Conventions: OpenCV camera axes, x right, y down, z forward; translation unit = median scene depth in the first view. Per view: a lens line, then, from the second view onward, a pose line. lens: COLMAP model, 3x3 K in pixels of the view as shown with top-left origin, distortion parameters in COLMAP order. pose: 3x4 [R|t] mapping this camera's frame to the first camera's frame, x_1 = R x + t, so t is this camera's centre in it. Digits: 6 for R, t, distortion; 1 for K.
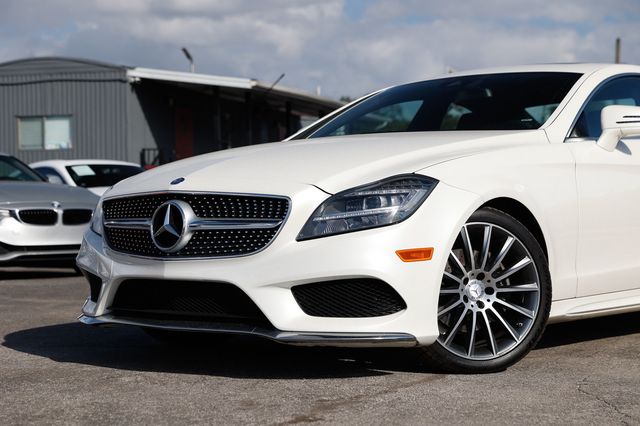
lens RADIAL K [[1264.9, 0, 314.4], [0, 1264.9, 205.4], [0, 0, 1]] dist [0.268618, 0.000000]
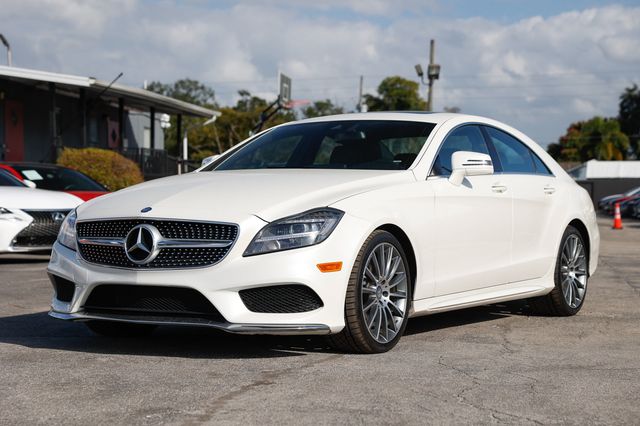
lens RADIAL K [[1264.9, 0, 323.2], [0, 1264.9, 218.0], [0, 0, 1]] dist [0.268618, 0.000000]
pose [[0.986742, 0.009921, 0.161992, -0.141740], [-0.013359, 0.999708, 0.020149, -0.039881], [-0.161745, -0.022046, 0.986586, -0.329059]]
